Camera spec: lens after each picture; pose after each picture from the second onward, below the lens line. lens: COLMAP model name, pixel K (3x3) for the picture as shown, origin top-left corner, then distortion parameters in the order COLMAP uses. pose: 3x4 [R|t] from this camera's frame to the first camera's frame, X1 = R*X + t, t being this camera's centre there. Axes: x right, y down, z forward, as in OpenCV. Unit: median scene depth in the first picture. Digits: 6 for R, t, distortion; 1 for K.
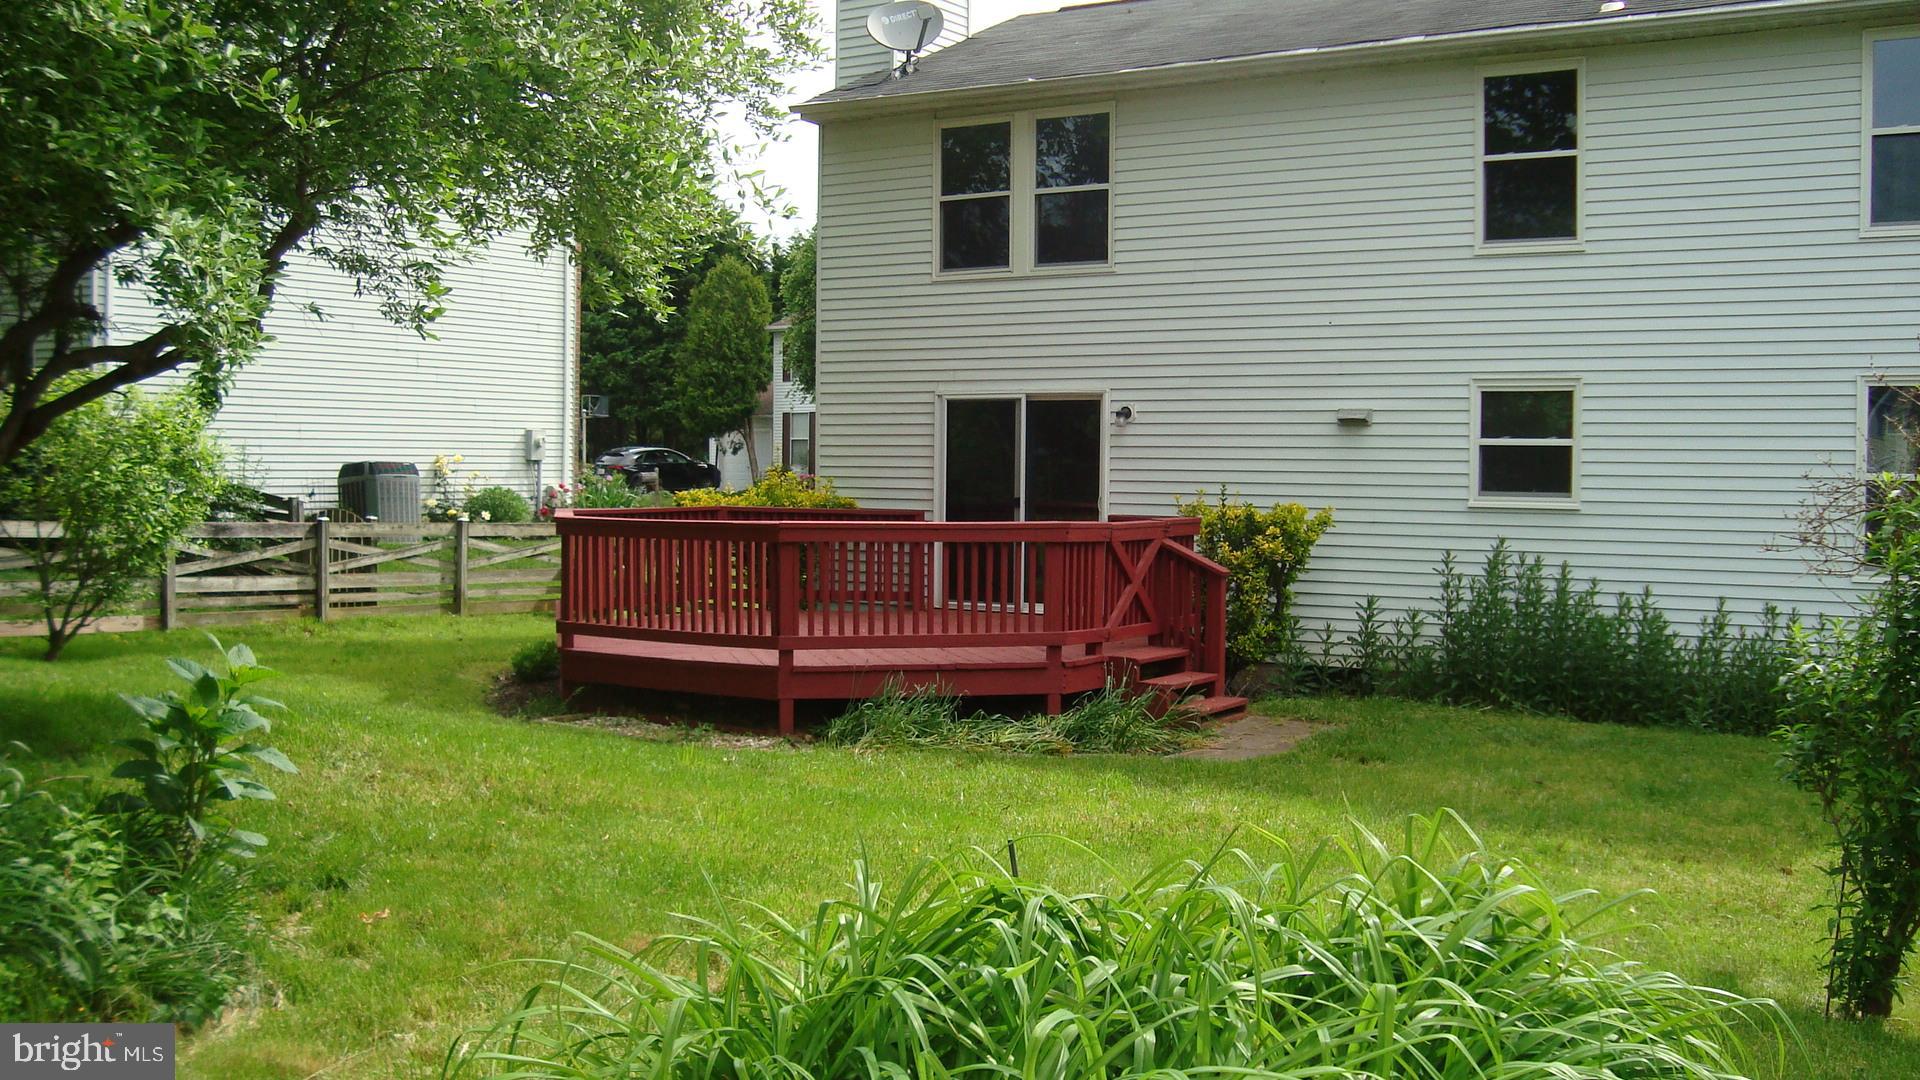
lens RADIAL K [[1854.5, 0, 968.1], [0, 1854.5, 540.5], [0, 0, 1]] dist [-0.177910, 0.162531]
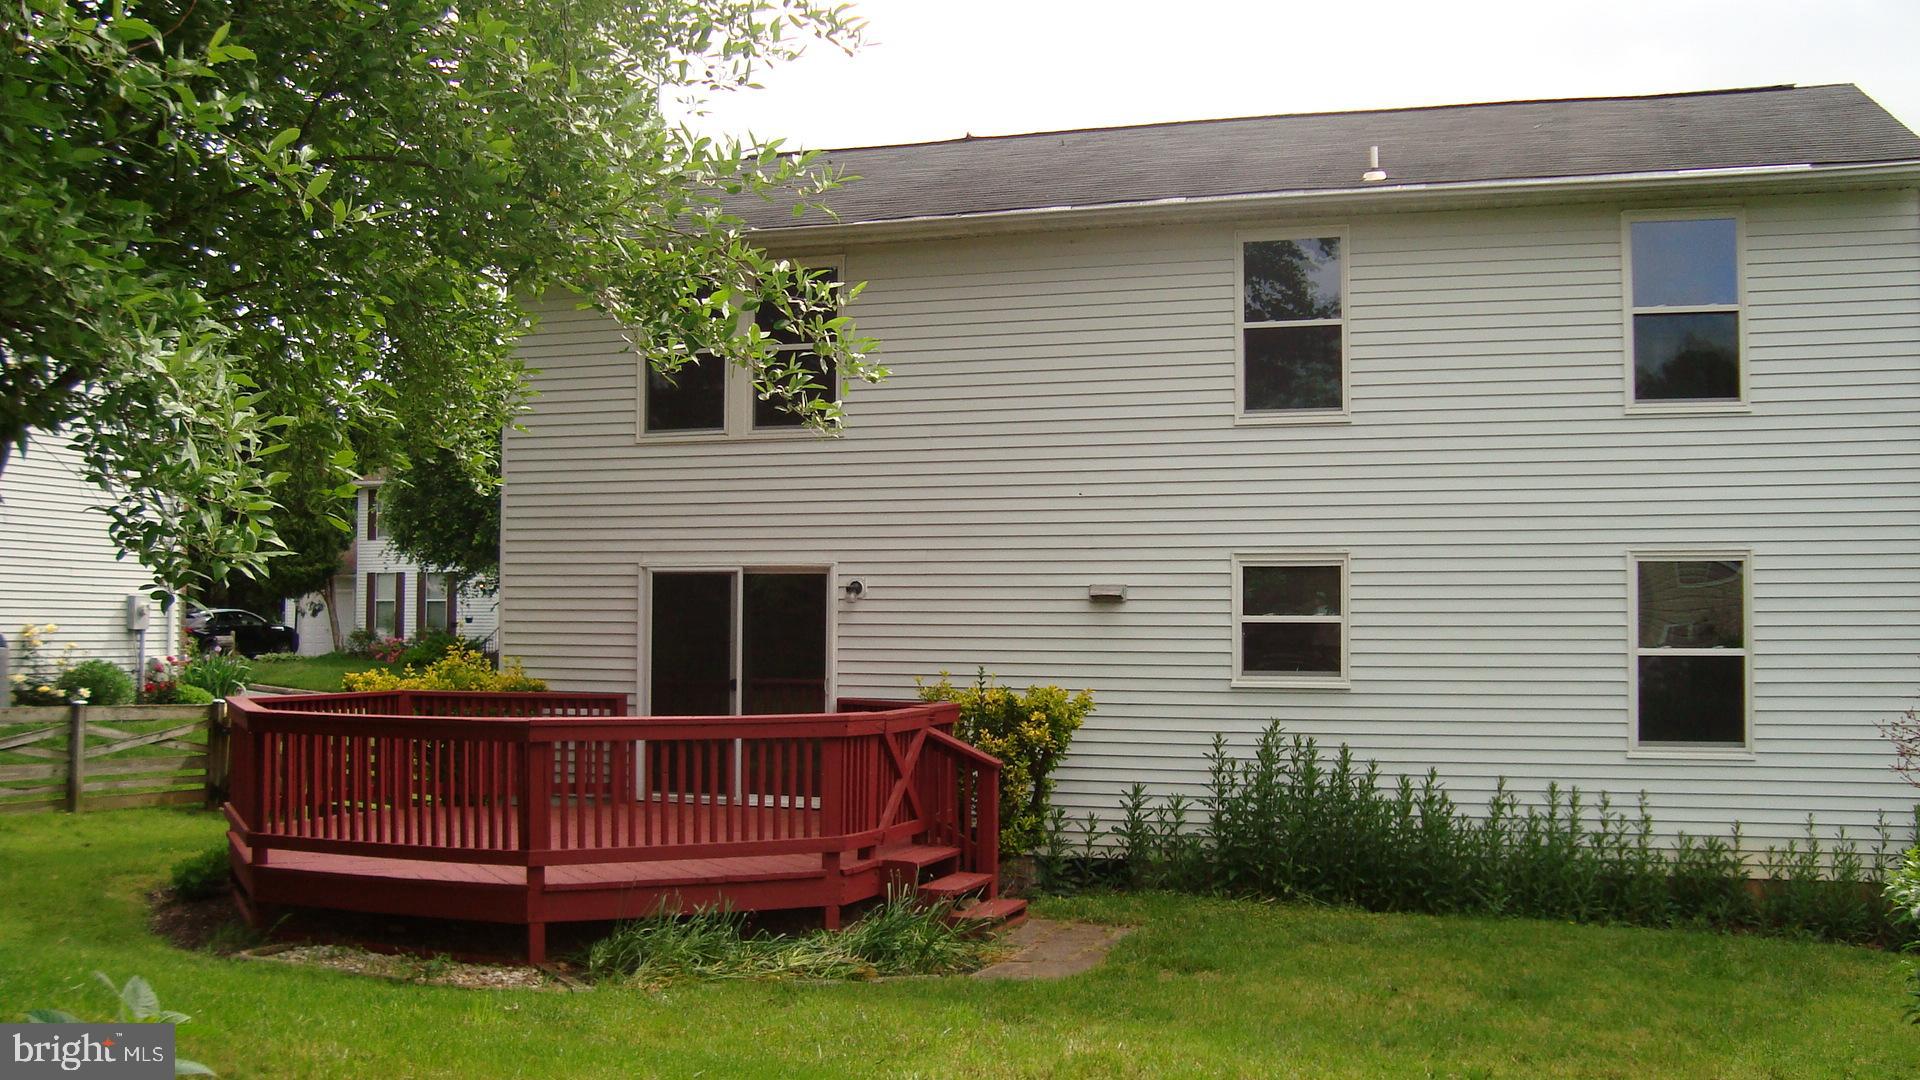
lens RADIAL K [[1854.5, 0, 968.1], [0, 1854.5, 540.5], [0, 0, 1]] dist [-0.177910, 0.162531]
pose [[0.972256, 0.006608, 0.233825, -0.086752], [0.013219, 0.996452, -0.083124, -0.016147], [-0.233545, 0.083908, 0.968719, 0.091225]]
